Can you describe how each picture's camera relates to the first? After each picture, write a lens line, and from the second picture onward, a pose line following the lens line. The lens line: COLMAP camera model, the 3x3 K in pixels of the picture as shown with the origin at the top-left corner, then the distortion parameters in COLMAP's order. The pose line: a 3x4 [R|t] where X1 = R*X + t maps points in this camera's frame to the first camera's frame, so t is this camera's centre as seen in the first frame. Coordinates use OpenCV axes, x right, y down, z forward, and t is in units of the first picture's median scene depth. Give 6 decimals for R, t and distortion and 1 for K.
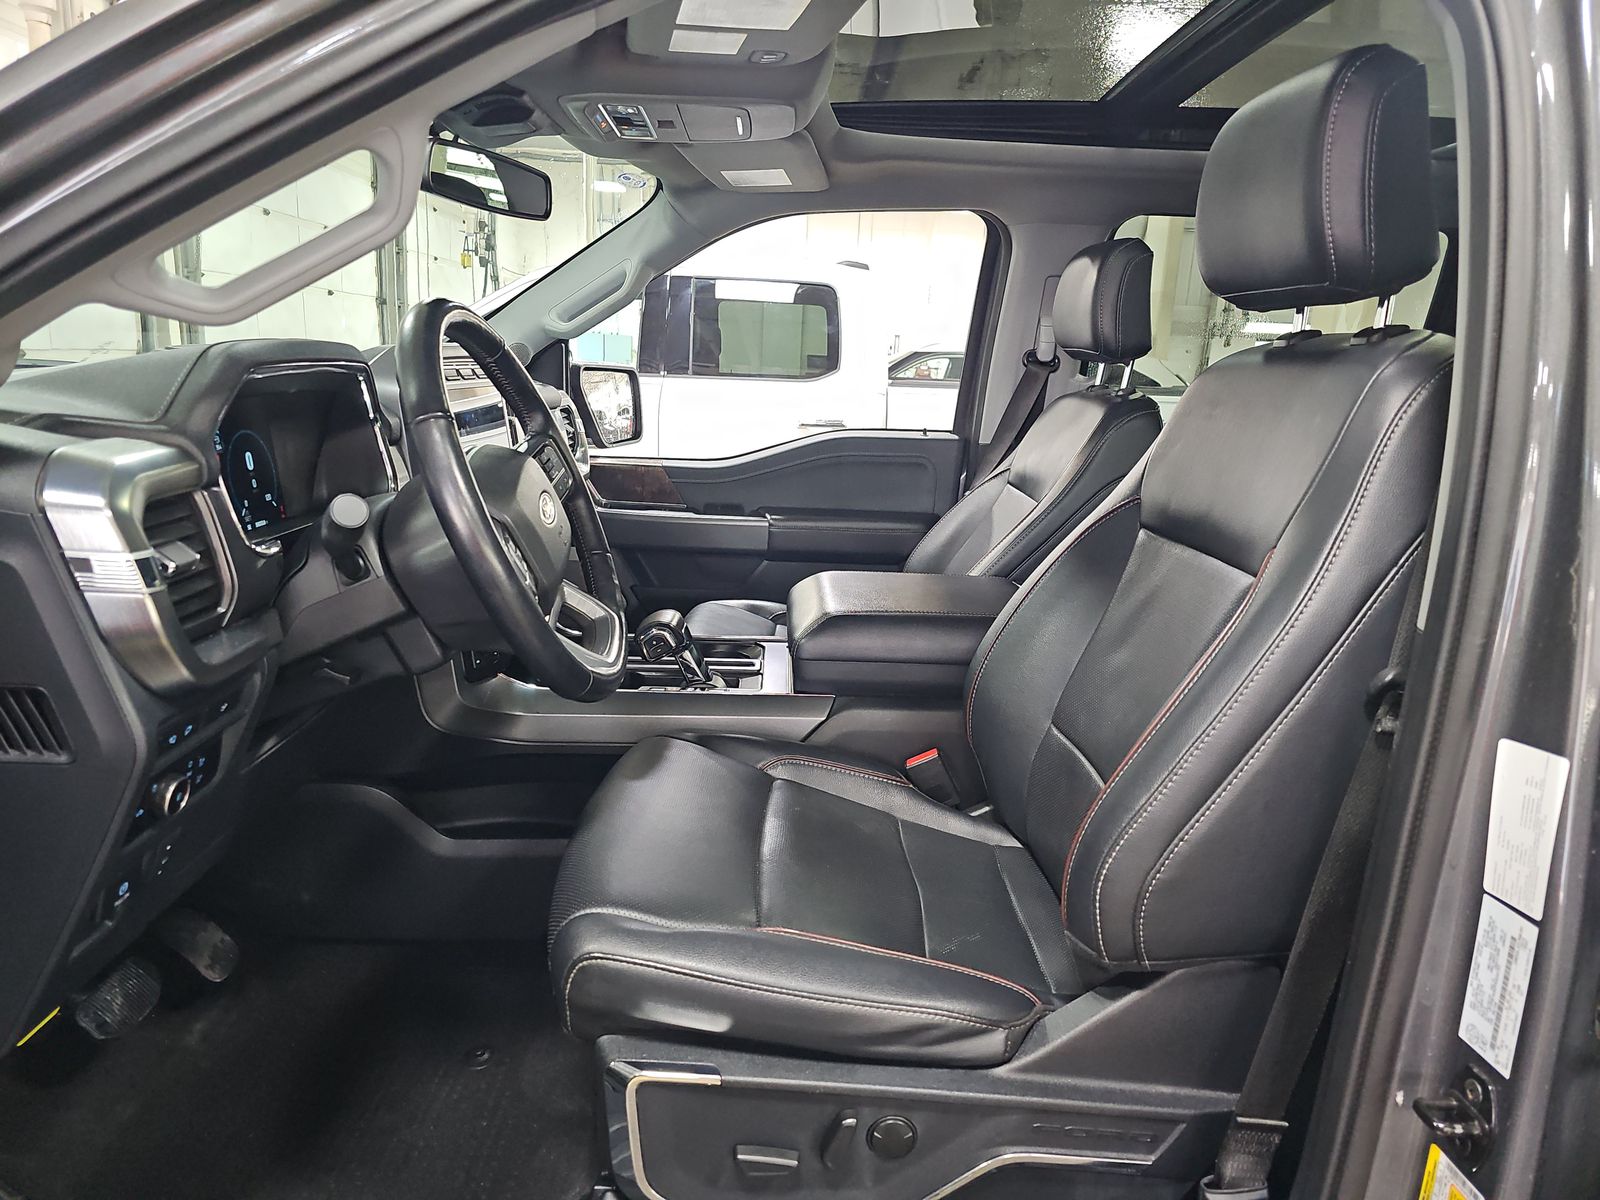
lens RADIAL K [[1082.5, 0, 801.8], [0, 1082.5, 603.4], [0, 0, 1]] dist [0.026497, -0.032768]
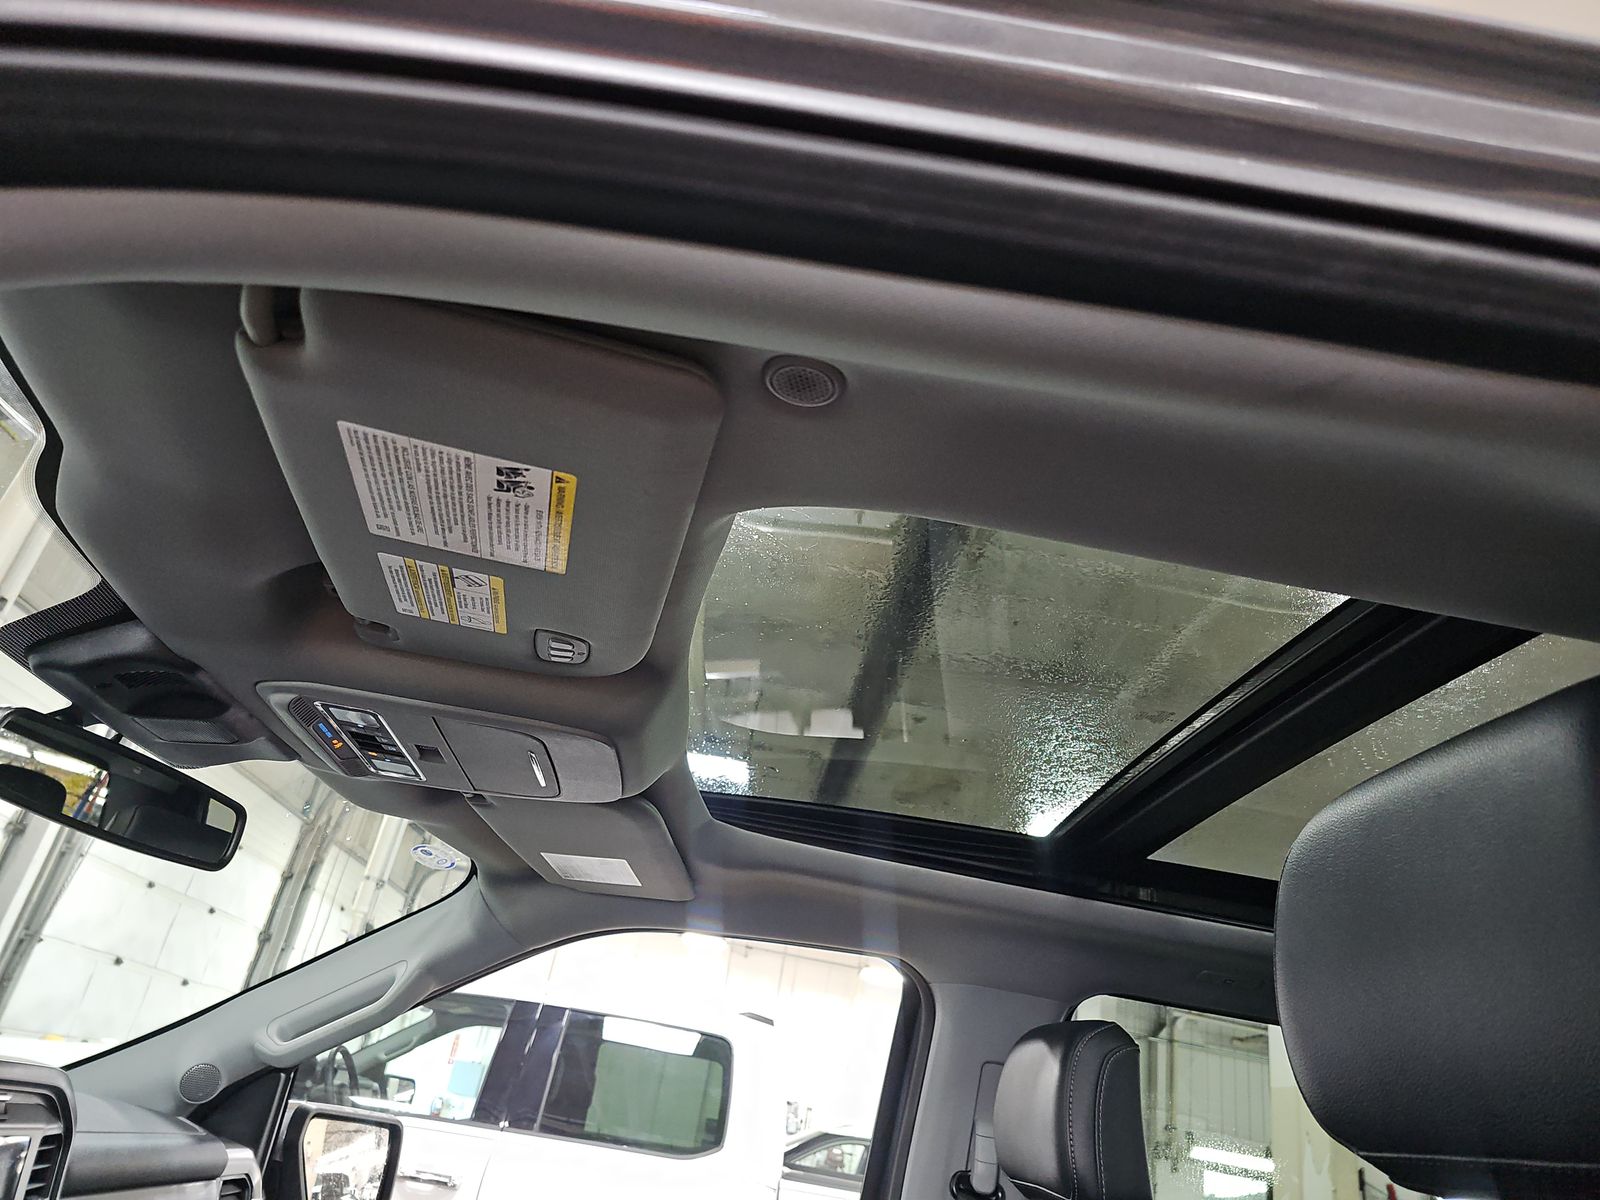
lens RADIAL K [[1082.5, 0, 801.0], [0, 1082.5, 605.9], [0, 0, 1]] dist [0.026497, -0.032768]
pose [[0.990723, 0.134738, 0.017686, 0.052784], [-0.094889, 0.779060, -0.619727, -0.079440], [-0.097280, 0.612300, 0.784618, 0.265591]]
